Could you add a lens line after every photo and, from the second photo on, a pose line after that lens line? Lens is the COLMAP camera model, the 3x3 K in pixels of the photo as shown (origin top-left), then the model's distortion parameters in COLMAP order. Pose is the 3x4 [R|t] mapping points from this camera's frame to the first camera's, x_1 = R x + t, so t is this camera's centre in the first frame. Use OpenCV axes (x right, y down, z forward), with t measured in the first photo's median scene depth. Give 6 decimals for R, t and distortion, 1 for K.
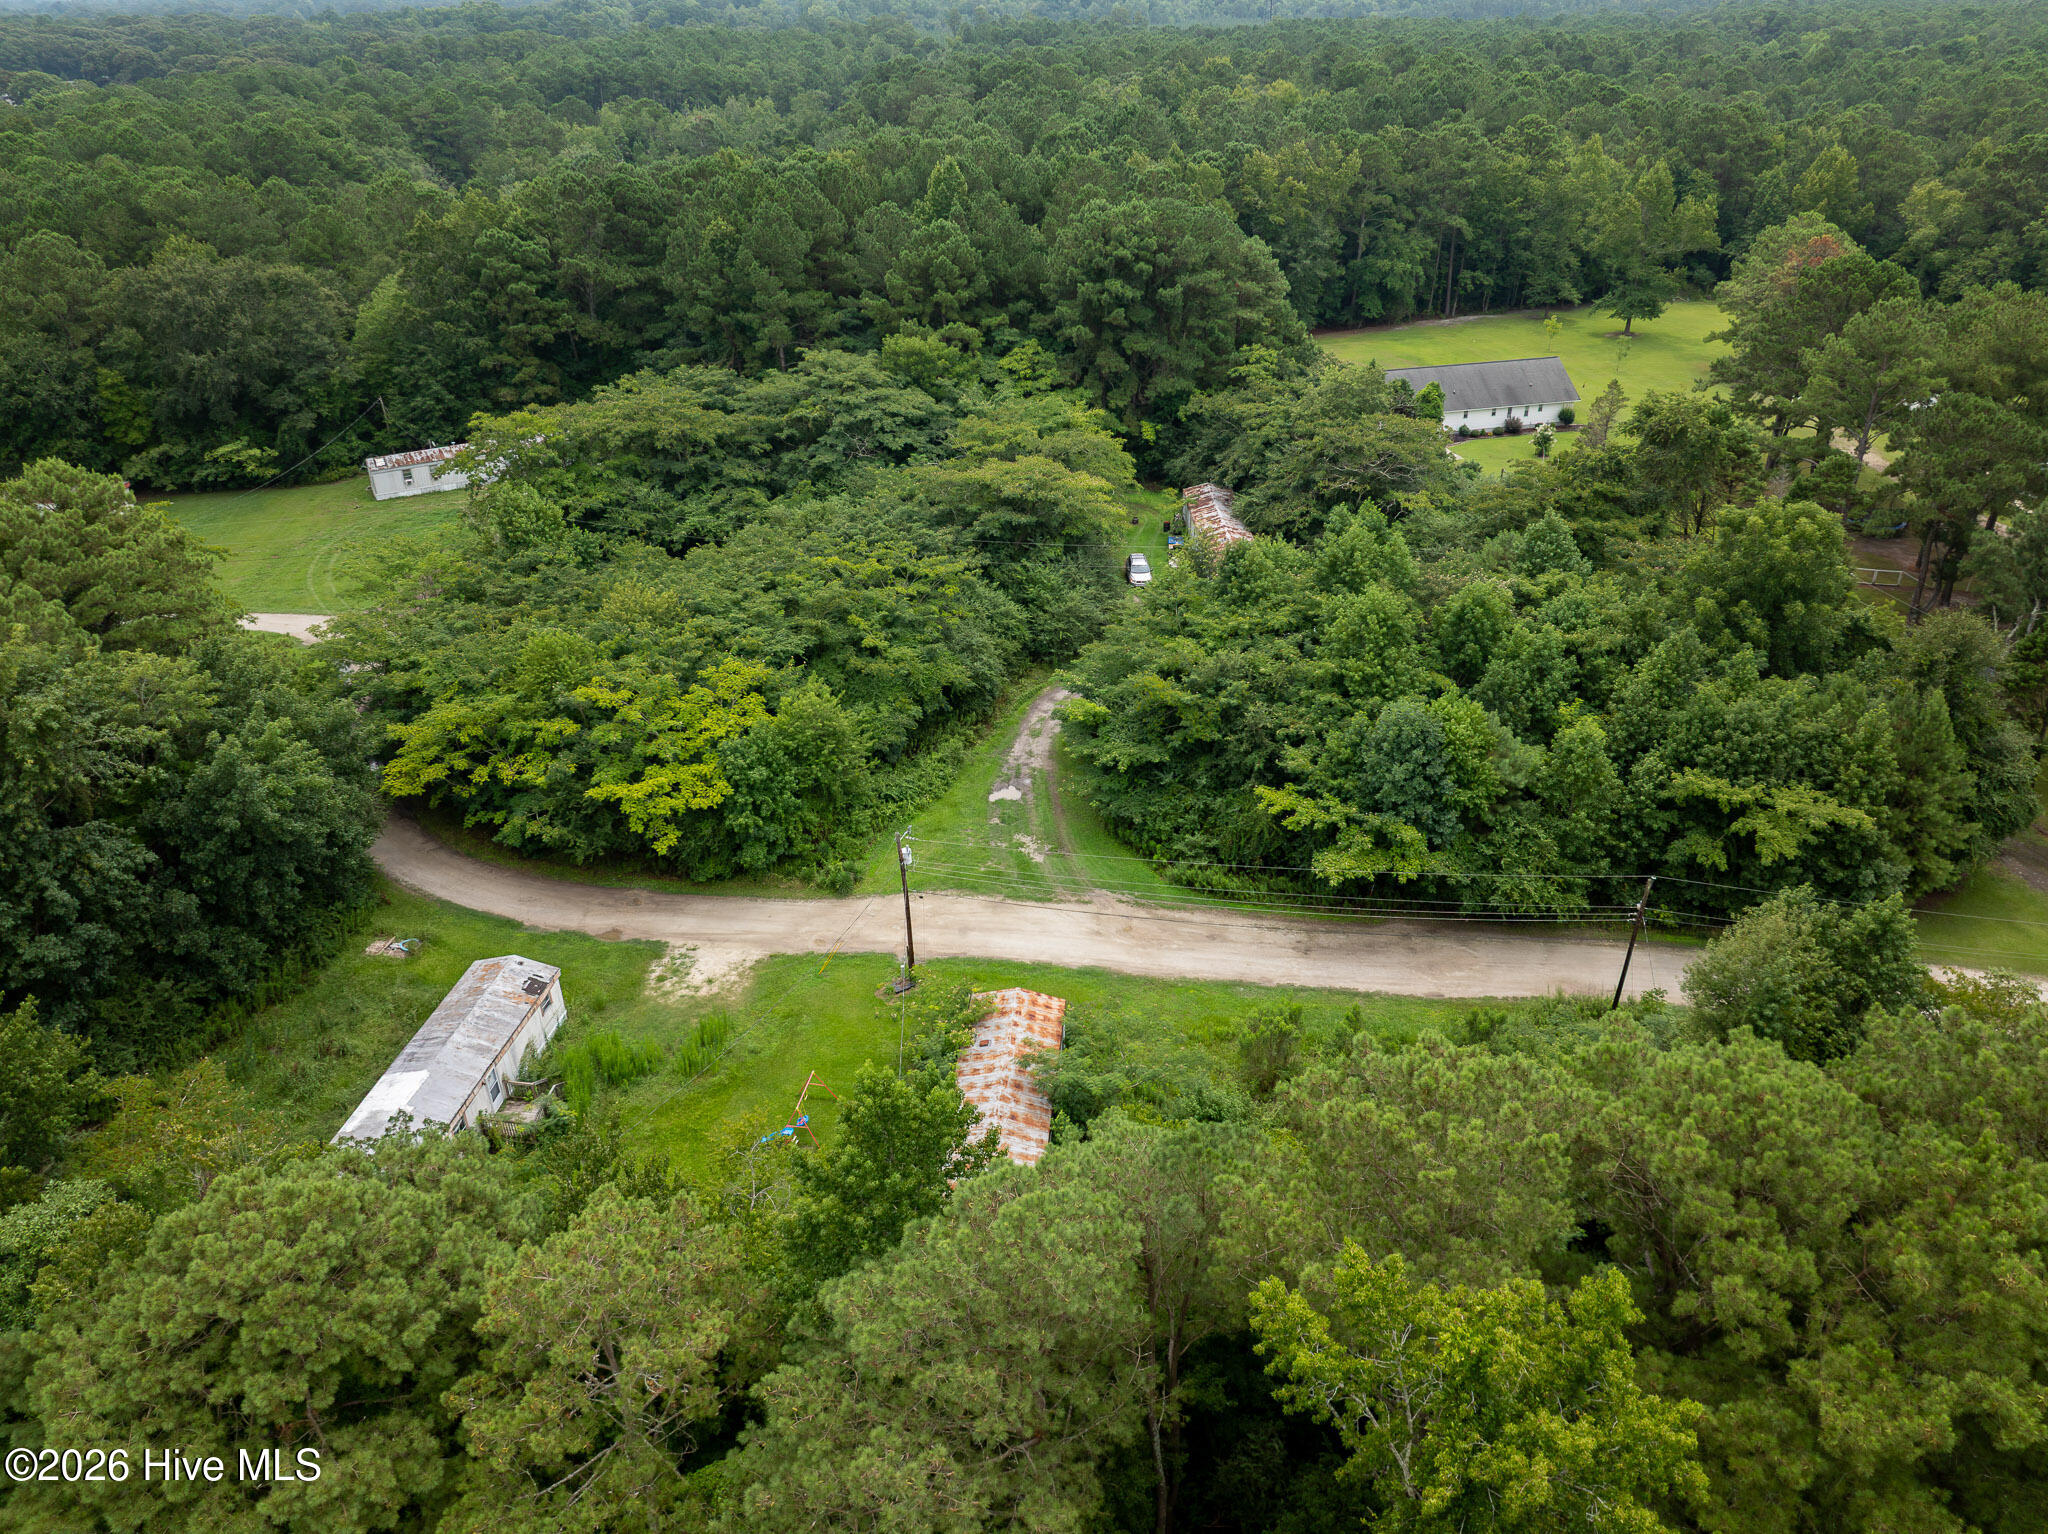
lens RADIAL K [[1443.9, 0, 1030.7], [0, 1443.9, 761.3], [0, 0, 1]] dist [-0.047834, 0.016811]
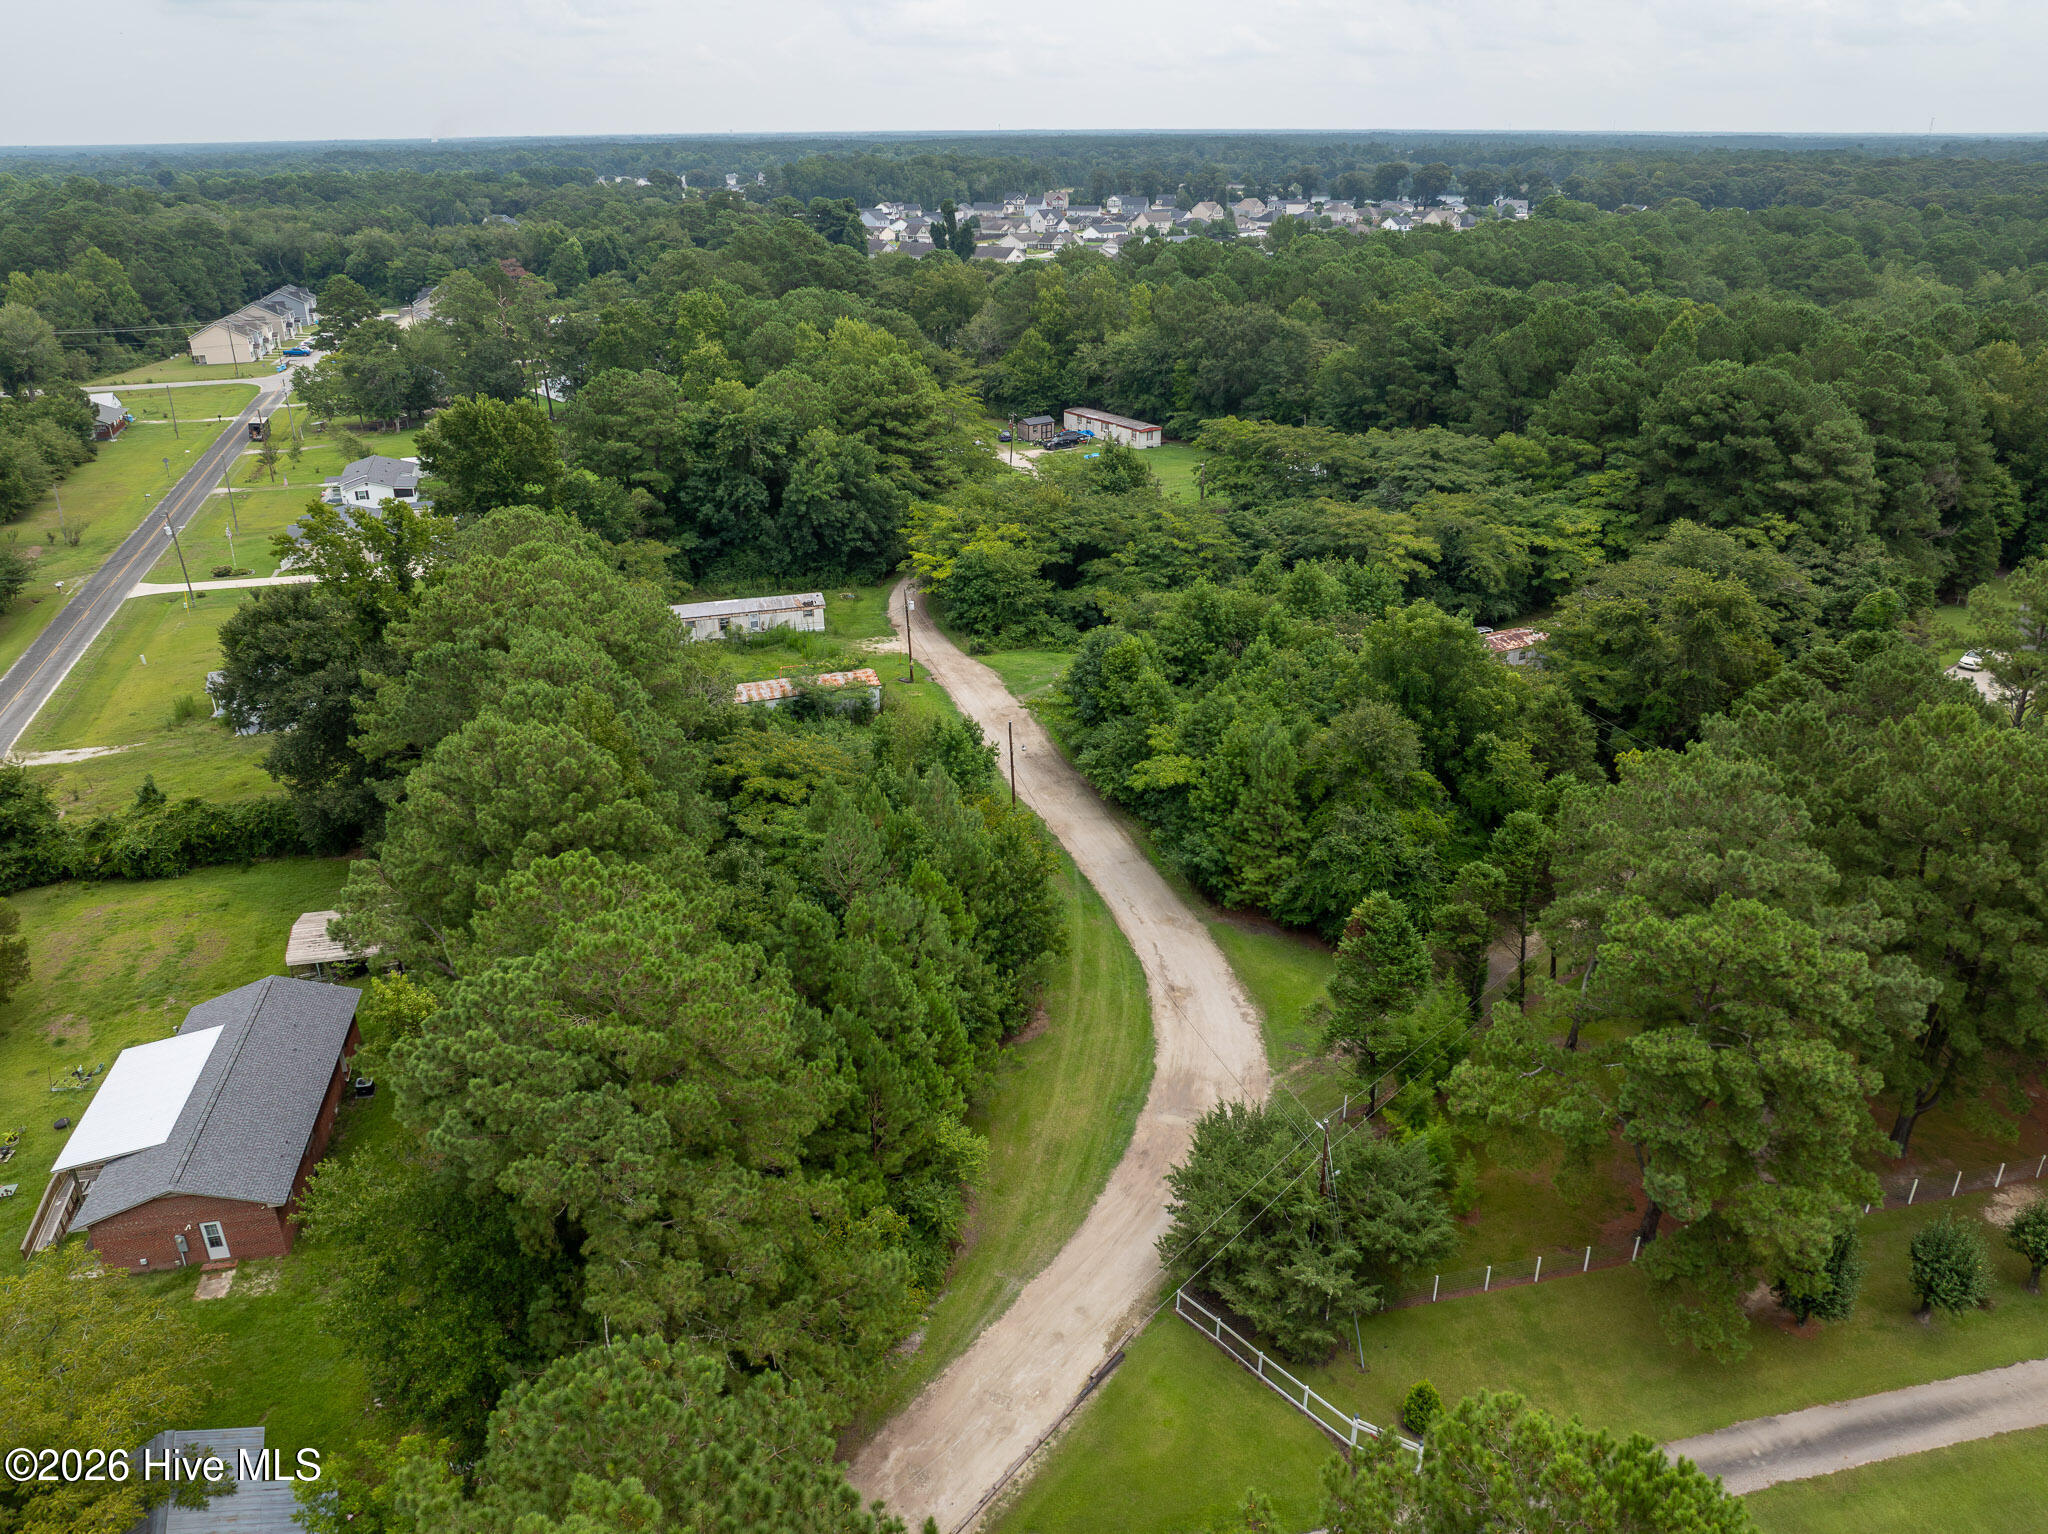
lens RADIAL K [[1443.9, 0, 1035.9], [0, 1443.9, 769.4], [0, 0, 1]] dist [-0.047834, 0.016811]
pose [[0.432316, 0.378658, -0.818365, 1.368583], [-0.440154, 0.880707, 0.174984, -0.124648], [0.786999, 0.284558, 0.547412, 0.134178]]
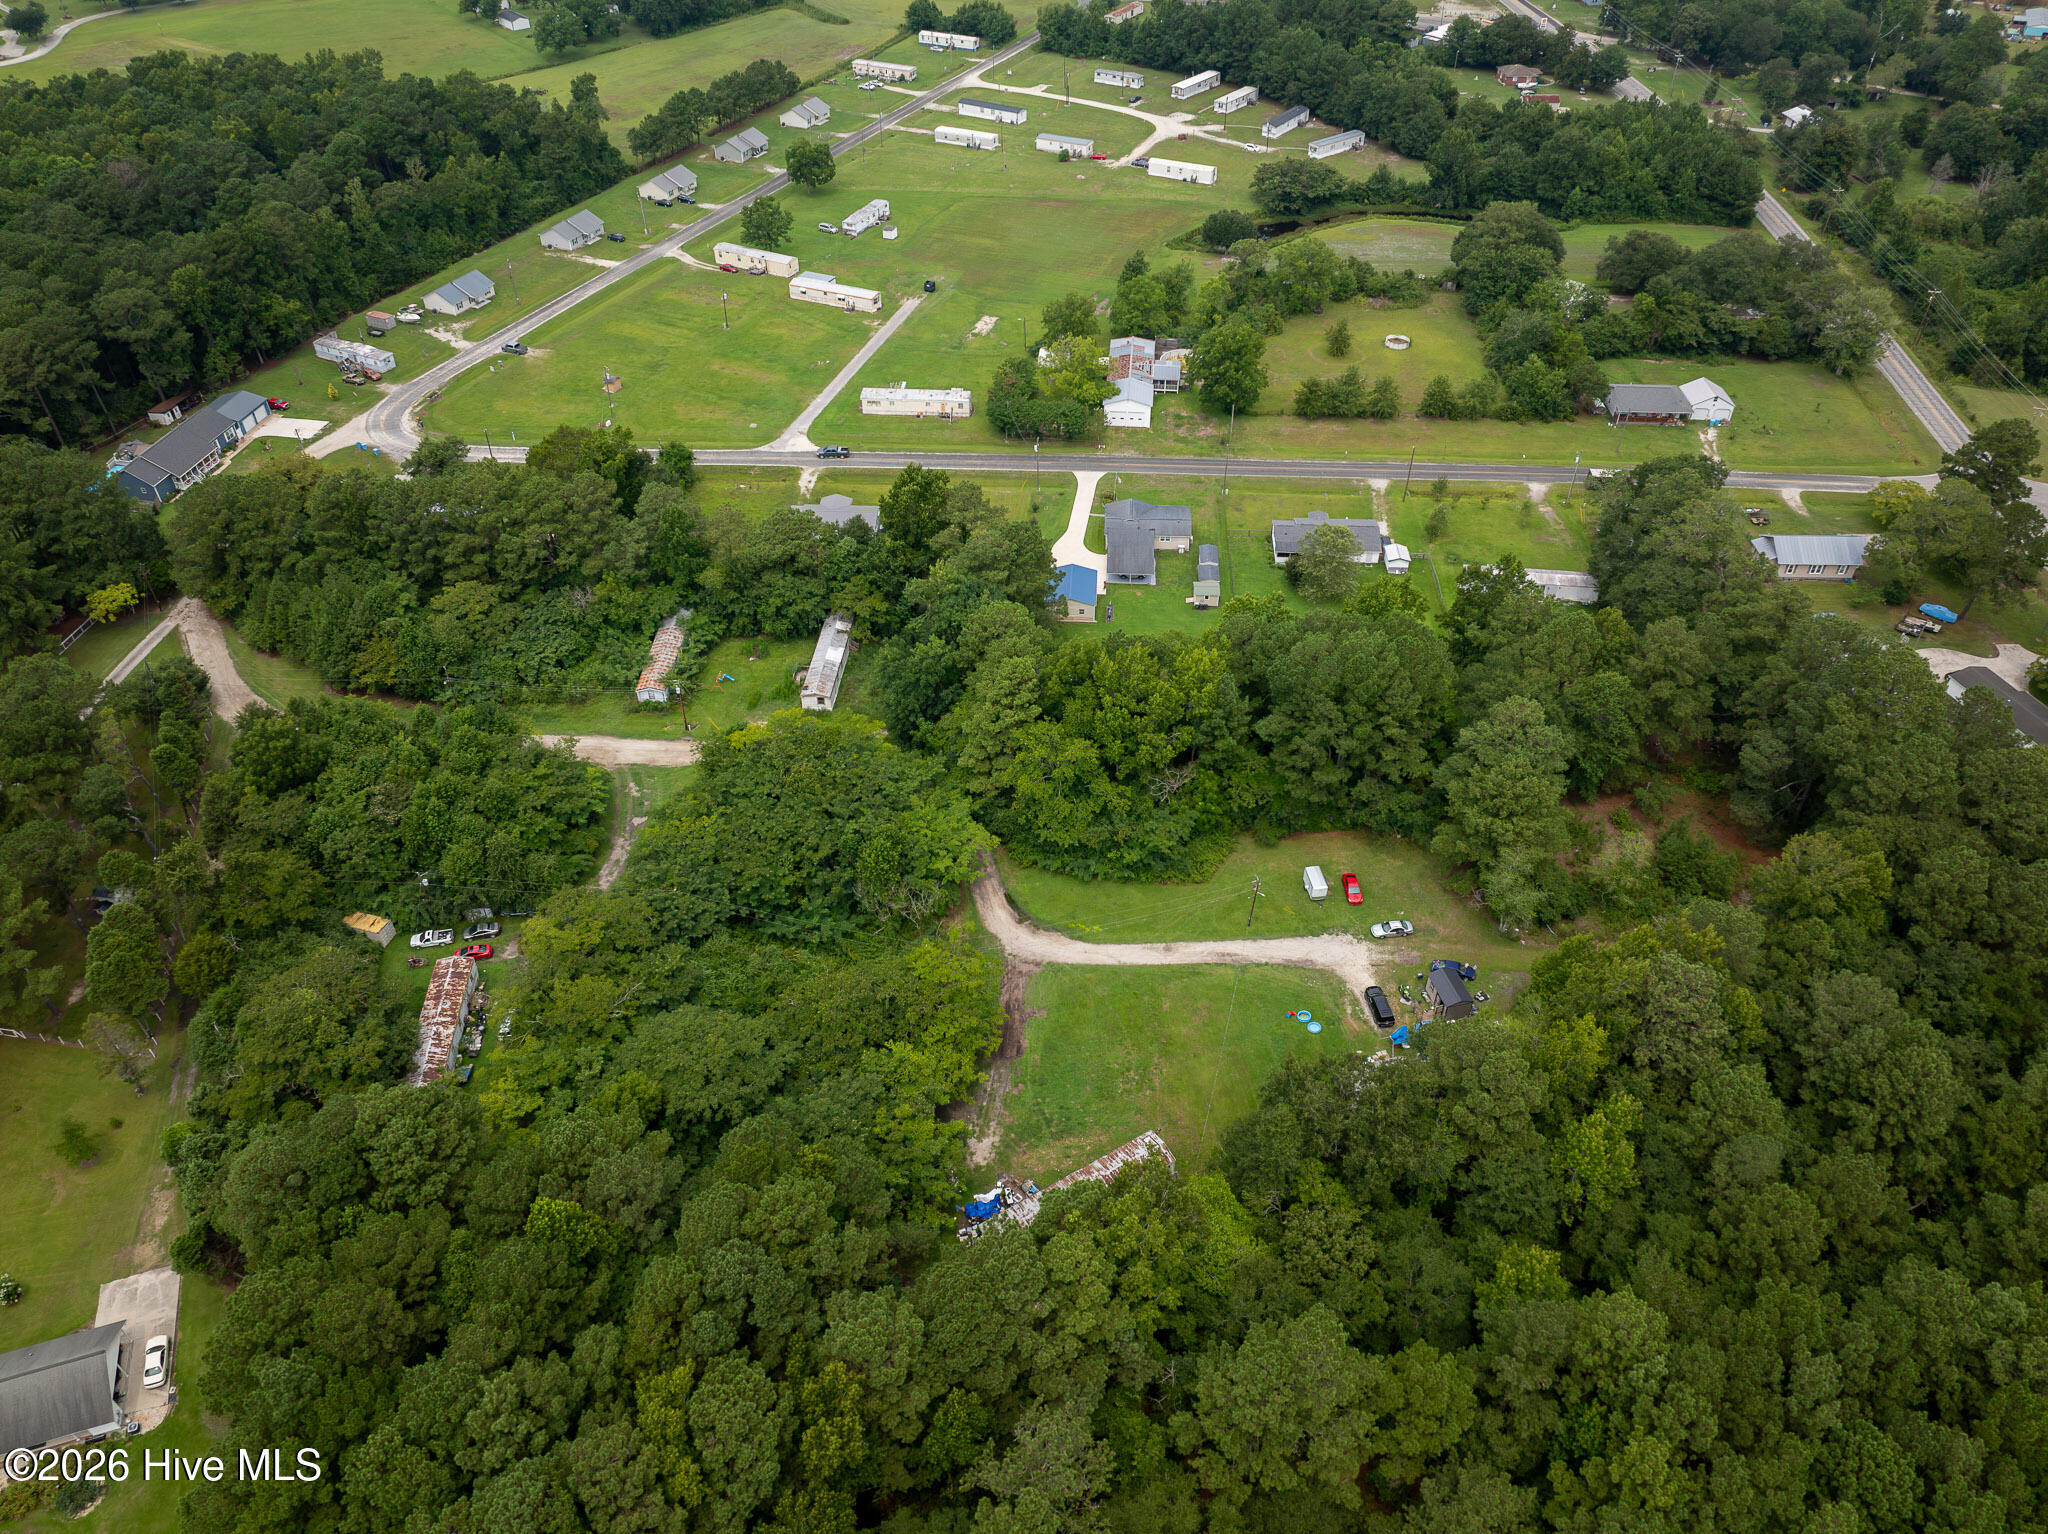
lens RADIAL K [[1443.9, 0, 1027.9], [0, 1443.9, 759.7], [0, 0, 1]] dist [-0.047834, 0.016811]
pose [[-0.997350, 0.058107, -0.043783, -0.564270], [-0.021286, 0.342408, 0.939310, -2.267400], [0.069572, 0.937753, -0.340264, 1.857586]]
